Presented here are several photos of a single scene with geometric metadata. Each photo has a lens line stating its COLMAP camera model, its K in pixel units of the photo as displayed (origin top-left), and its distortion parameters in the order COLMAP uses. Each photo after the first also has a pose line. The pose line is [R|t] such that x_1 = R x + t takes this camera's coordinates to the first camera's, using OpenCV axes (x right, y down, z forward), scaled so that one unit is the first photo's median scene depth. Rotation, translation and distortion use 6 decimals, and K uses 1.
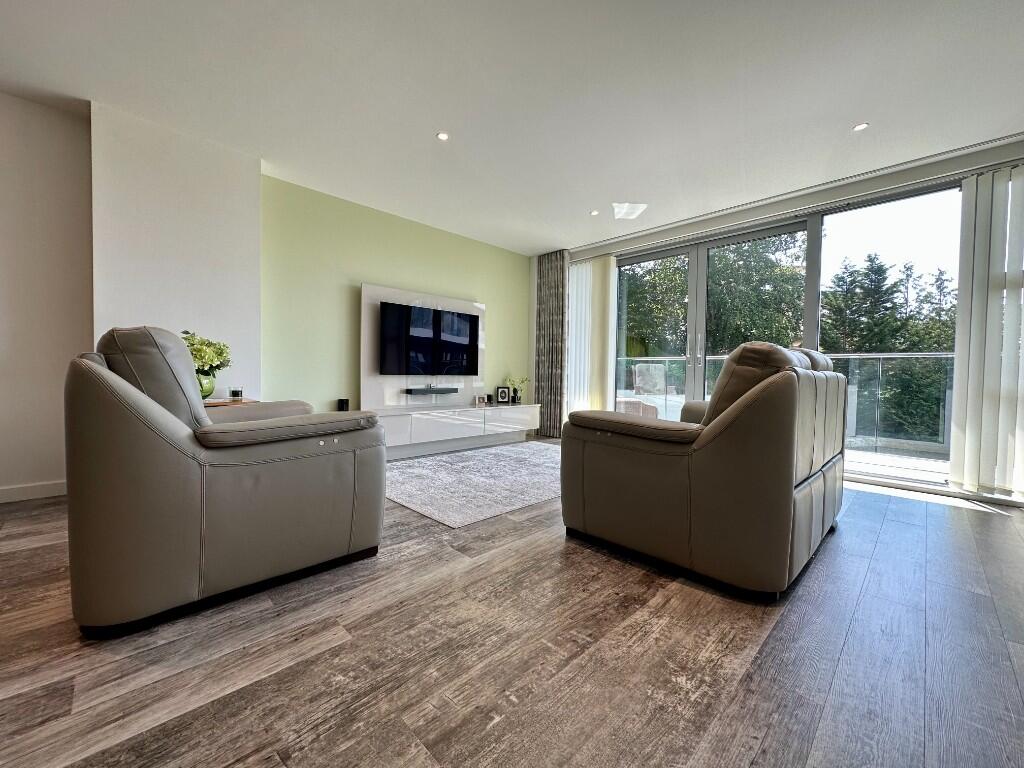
lens RADIAL K [[406.6, 0, 512.0], [0, 406.6, 384.0], [0, 0, 1]] dist [-0.000858, 0.000099]
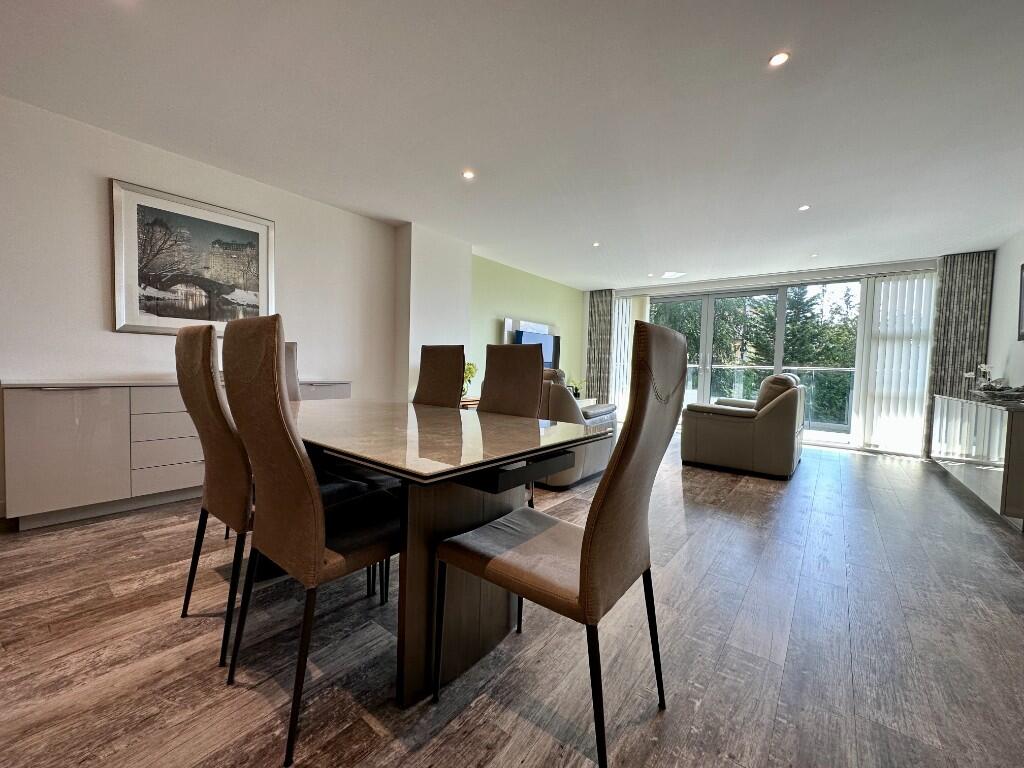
lens RADIAL K [[406.6, 0, 512.0], [0, 406.6, 384.0], [0, 0, 1]] dist [-0.000858, 0.000099]
pose [[0.992061, 0.008250, 0.125488, -0.388646], [-0.010810, 0.999747, 0.019730, -0.024884], [-0.125294, -0.020929, 0.991899, -0.361317]]
